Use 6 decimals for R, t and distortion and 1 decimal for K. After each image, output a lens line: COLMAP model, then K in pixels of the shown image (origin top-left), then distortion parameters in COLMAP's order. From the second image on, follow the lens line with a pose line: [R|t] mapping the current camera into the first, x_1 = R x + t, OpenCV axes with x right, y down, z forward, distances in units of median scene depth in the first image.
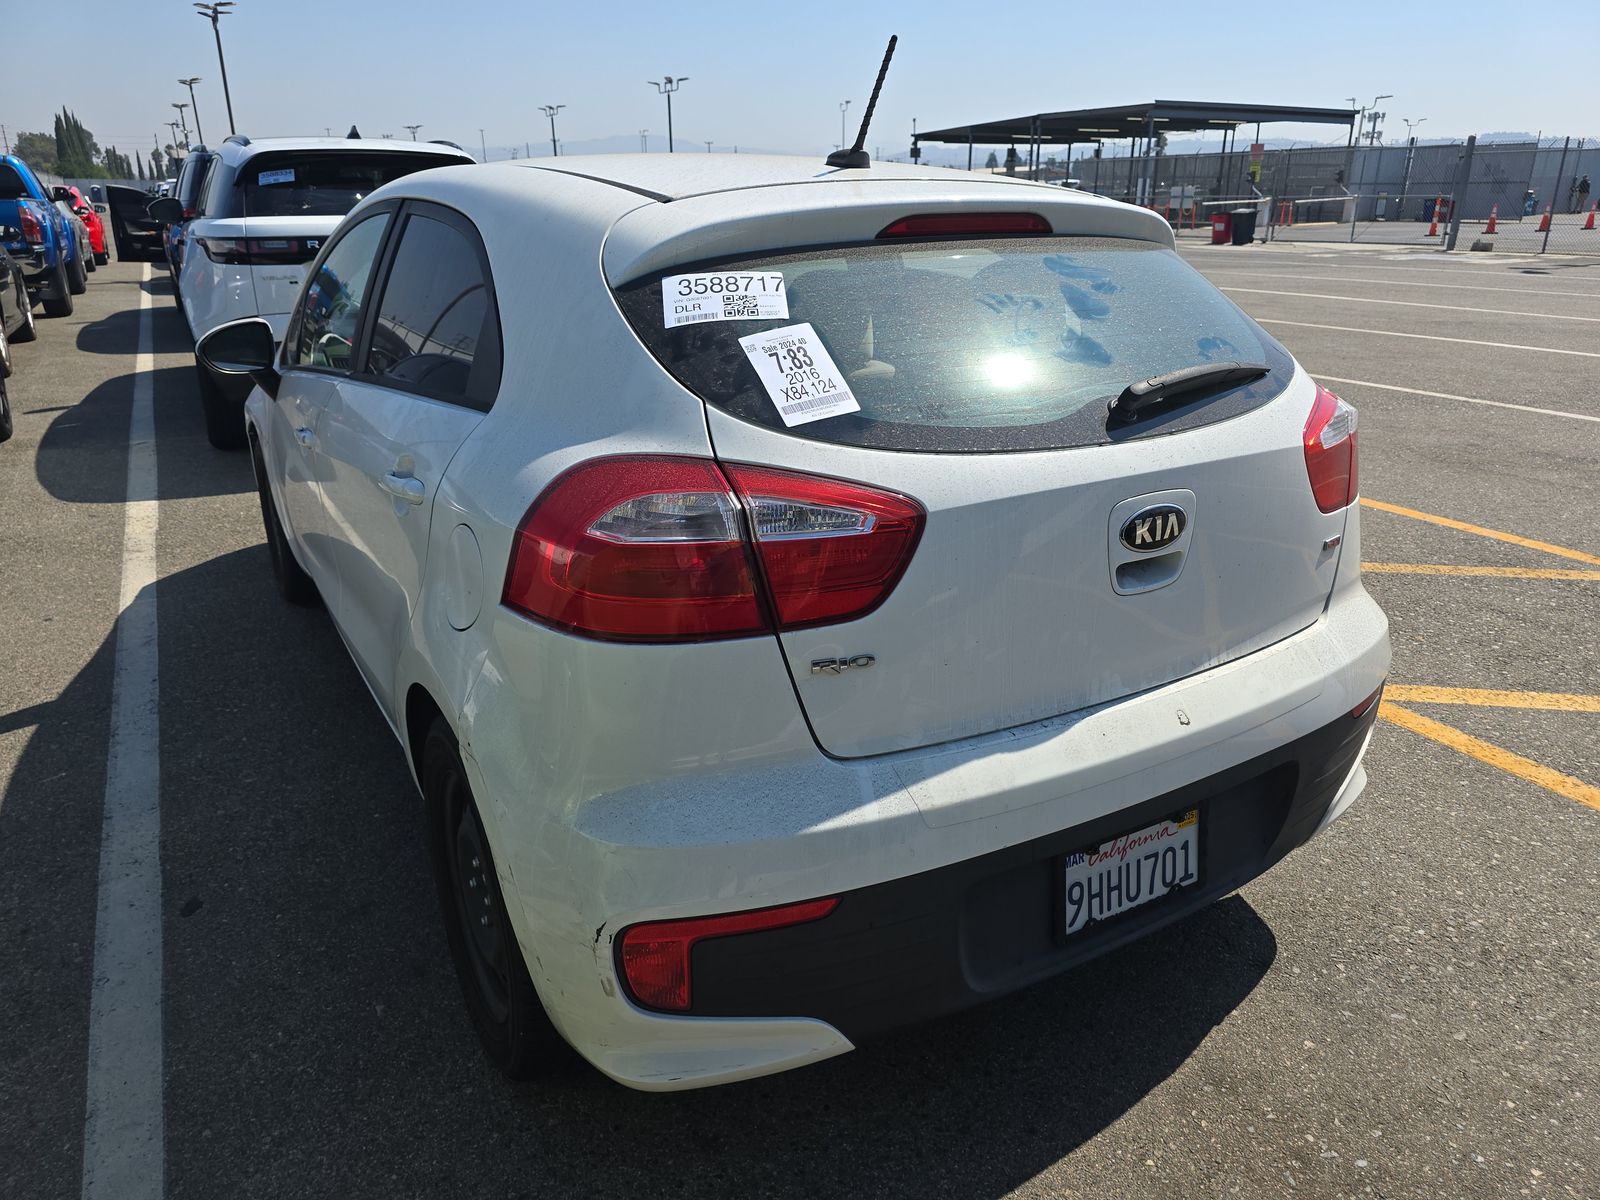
lens RADIAL K [[1102.4, 0, 797.4], [0, 1102.4, 607.4], [0, 0, 1]] dist [0.037424, -0.039973]
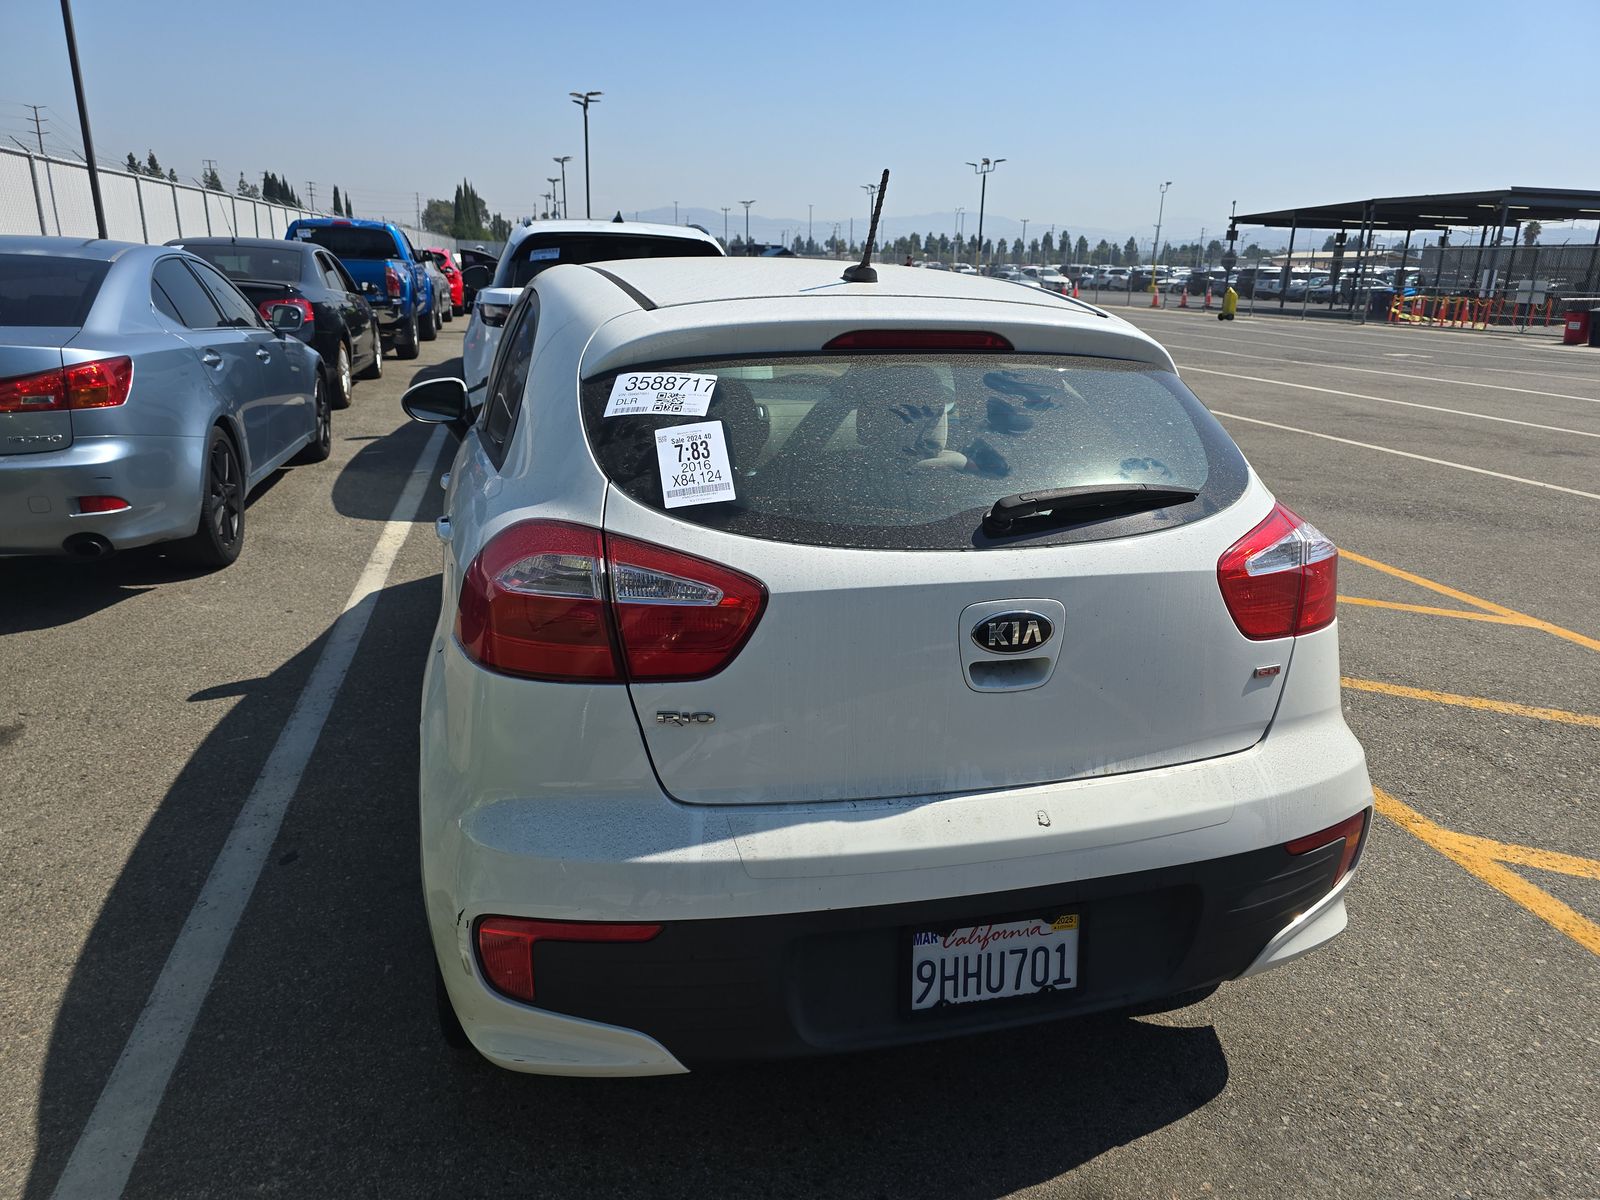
lens RADIAL K [[1105.8, 0, 801.0], [0, 1105.8, 601.5], [0, 0, 1]] dist [0.038211, -0.042700]
pose [[0.961766, 0.107657, -0.251825, 0.340465], [-0.123426, 0.991210, -0.047636, -0.022381], [0.244483, 0.076897, 0.966600, -0.066907]]
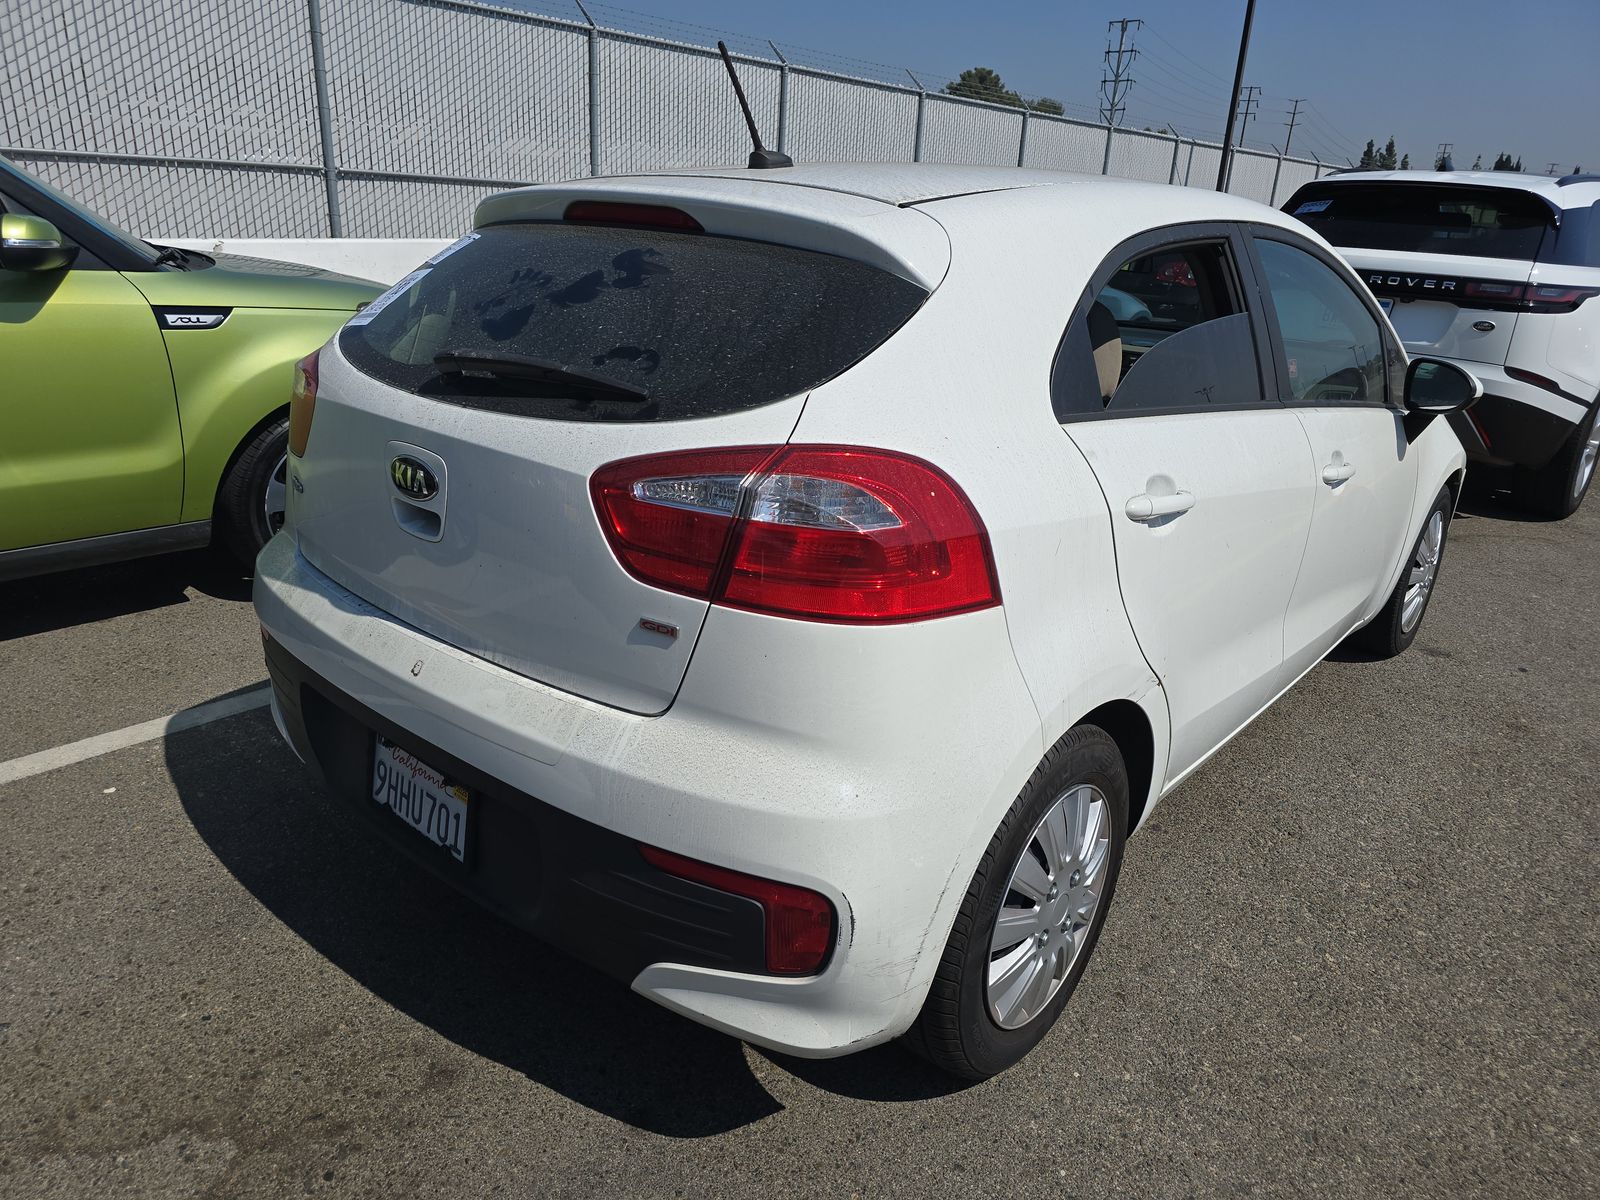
lens RADIAL K [[1105.8, 0, 801.0], [0, 1105.8, 601.5], [0, 0, 1]] dist [0.038211, -0.042700]
pose [[0.330523, 0.351420, -0.875933, 1.271236], [-0.384821, 0.897622, 0.214914, -0.302399], [0.861781, 0.266043, 0.431919, 0.773171]]
